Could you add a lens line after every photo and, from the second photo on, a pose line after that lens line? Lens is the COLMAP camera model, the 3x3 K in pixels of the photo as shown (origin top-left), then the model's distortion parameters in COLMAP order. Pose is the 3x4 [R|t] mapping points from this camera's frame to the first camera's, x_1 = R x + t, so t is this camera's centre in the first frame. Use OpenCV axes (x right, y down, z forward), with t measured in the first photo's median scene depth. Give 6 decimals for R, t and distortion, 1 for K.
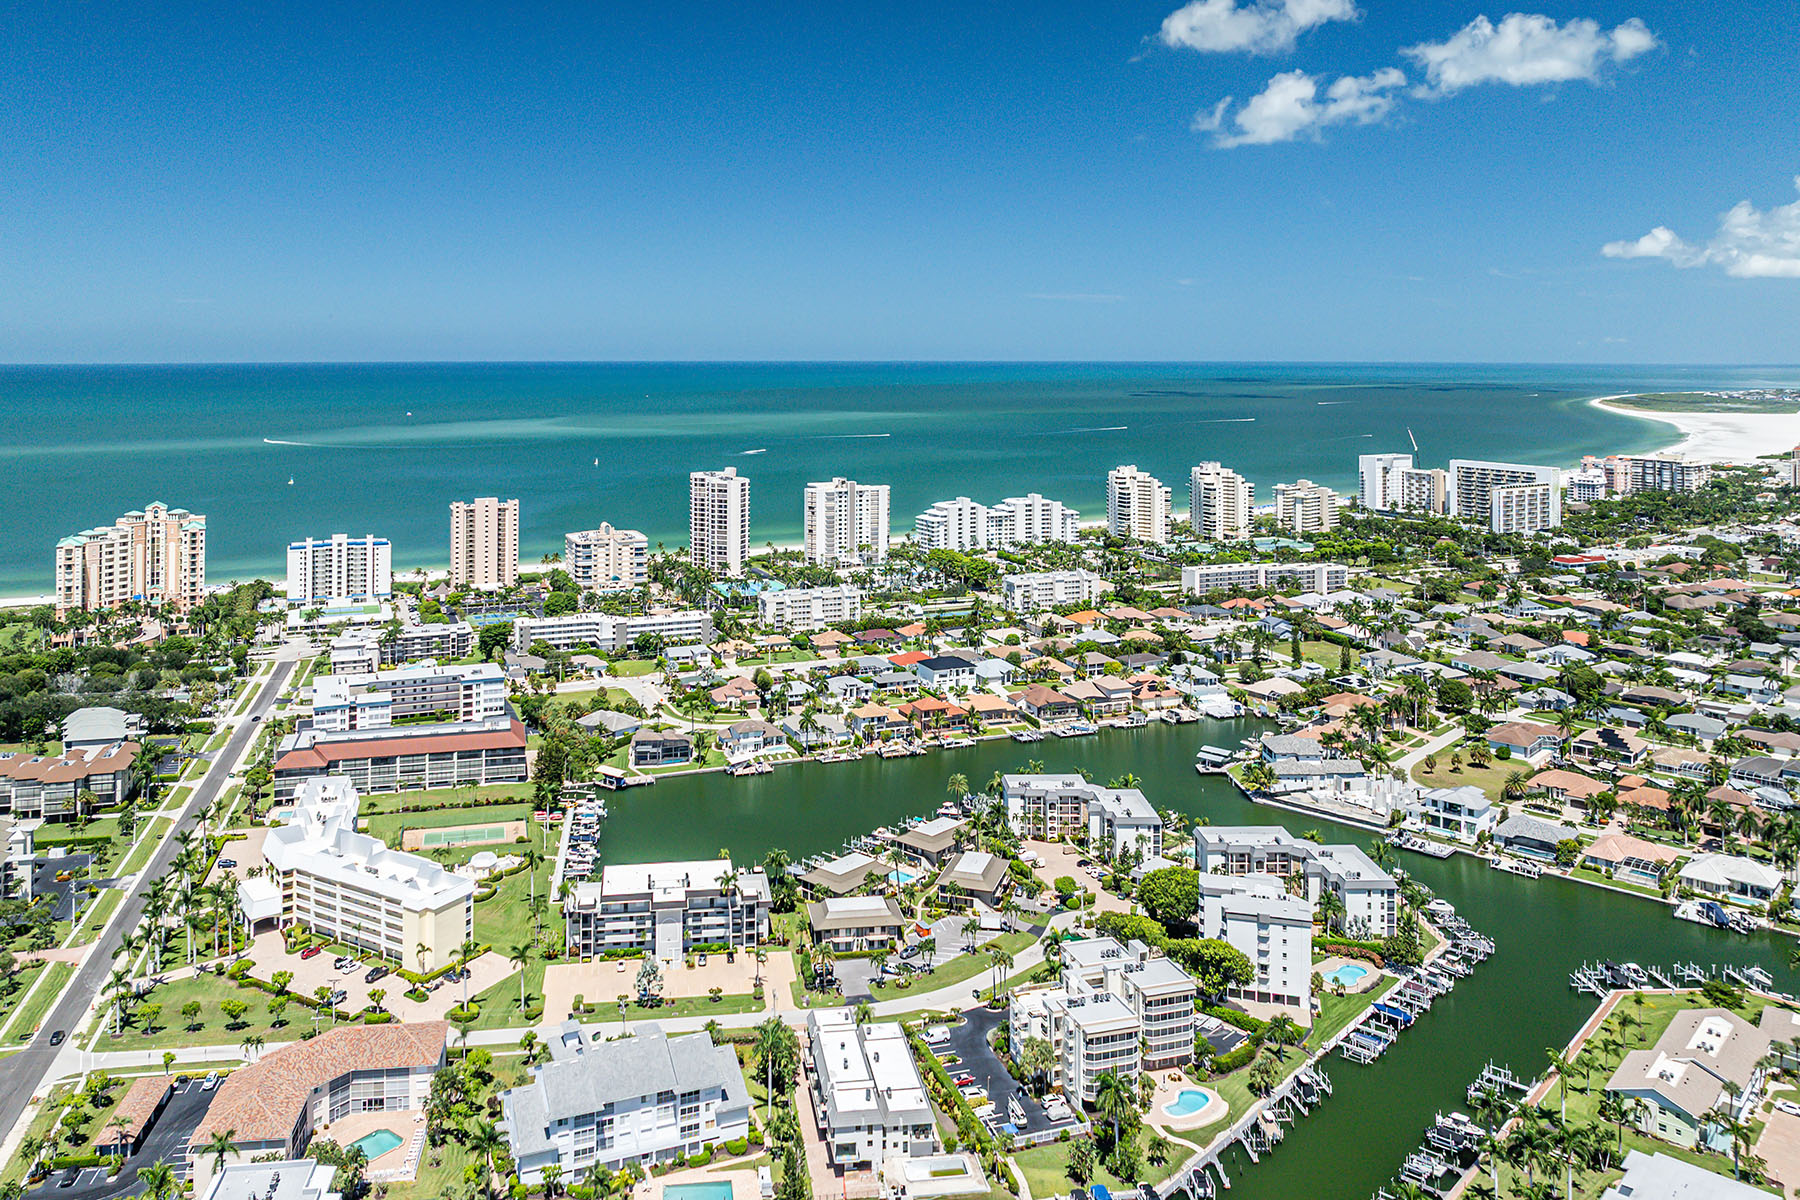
lens RADIAL K [[1382.6, 0, 787.9], [0, 1382.6, 307.6], [0, 0, 1]] dist [-0.014826, -0.003015]
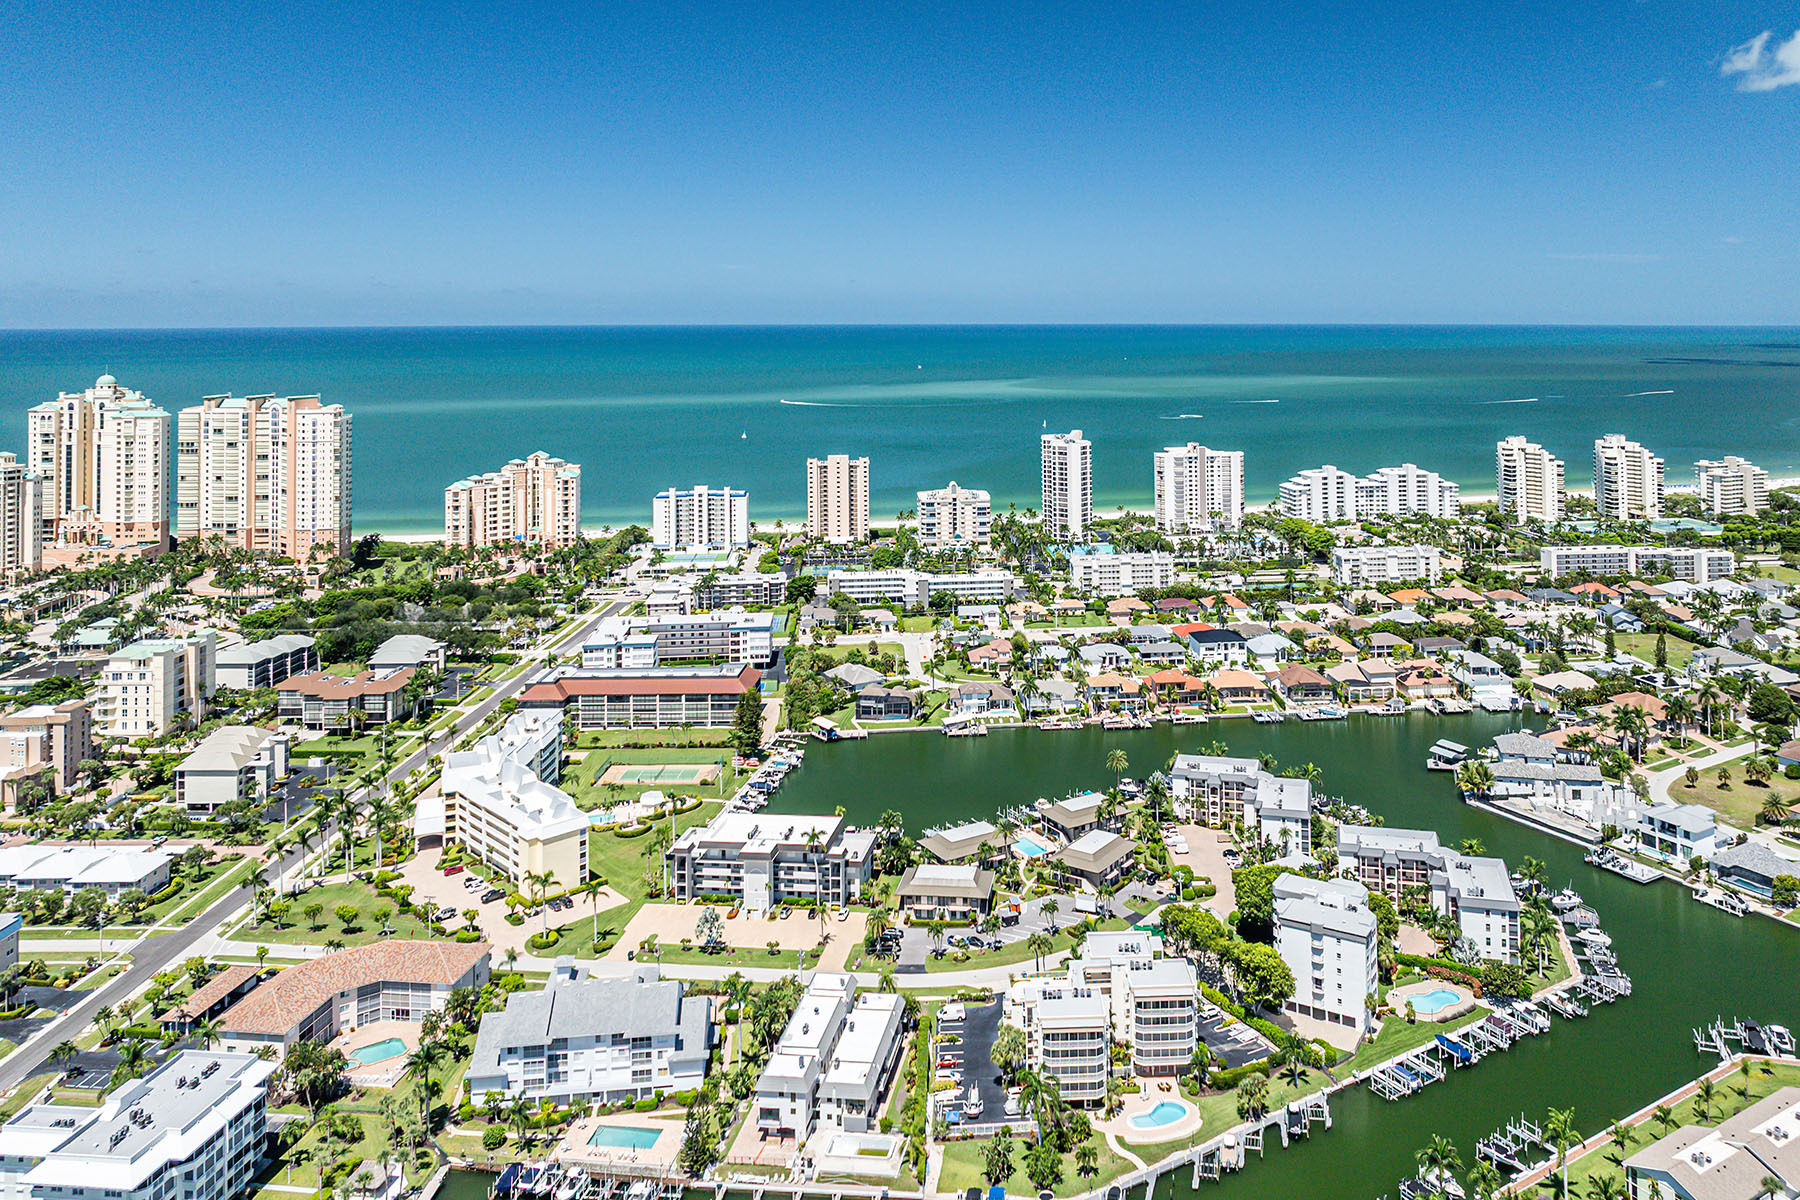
lens RADIAL K [[1363.6, 0, 990.5], [0, 1363.6, 264.5], [0, 0, 1]] dist [-0.010148, -0.008116]
pose [[0.974510, -0.007129, -0.224230, 0.233275], [0.006059, 0.999967, -0.005459, 0.000820], [0.224262, 0.003962, 0.974521, 0.040235]]
